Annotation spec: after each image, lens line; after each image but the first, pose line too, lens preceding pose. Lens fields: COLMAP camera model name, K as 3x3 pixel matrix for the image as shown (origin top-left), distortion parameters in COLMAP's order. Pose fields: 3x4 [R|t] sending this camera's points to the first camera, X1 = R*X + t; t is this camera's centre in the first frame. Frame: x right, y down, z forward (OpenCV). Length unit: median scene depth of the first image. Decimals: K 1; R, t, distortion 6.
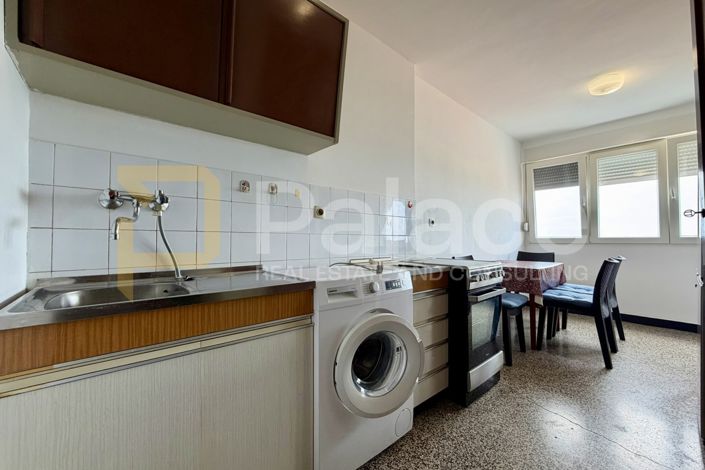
lens RADIAL K [[279.2, 0, 352.5], [0, 279.2, 235.0], [0, 0, 1]] dist [0.000629, 0.000016]
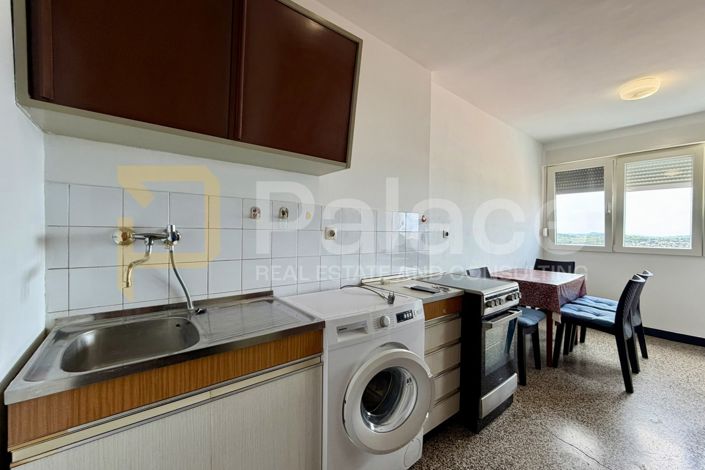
lens RADIAL K [[279.2, 0, 352.5], [0, 279.2, 235.0], [0, 0, 1]] dist [0.000629, 0.000016]
pose [[0.998910, 0.012384, -0.045008, 0.003982], [-0.010890, 0.999387, 0.033274, -0.141040], [0.045393, -0.032748, 0.998432, 0.023783]]
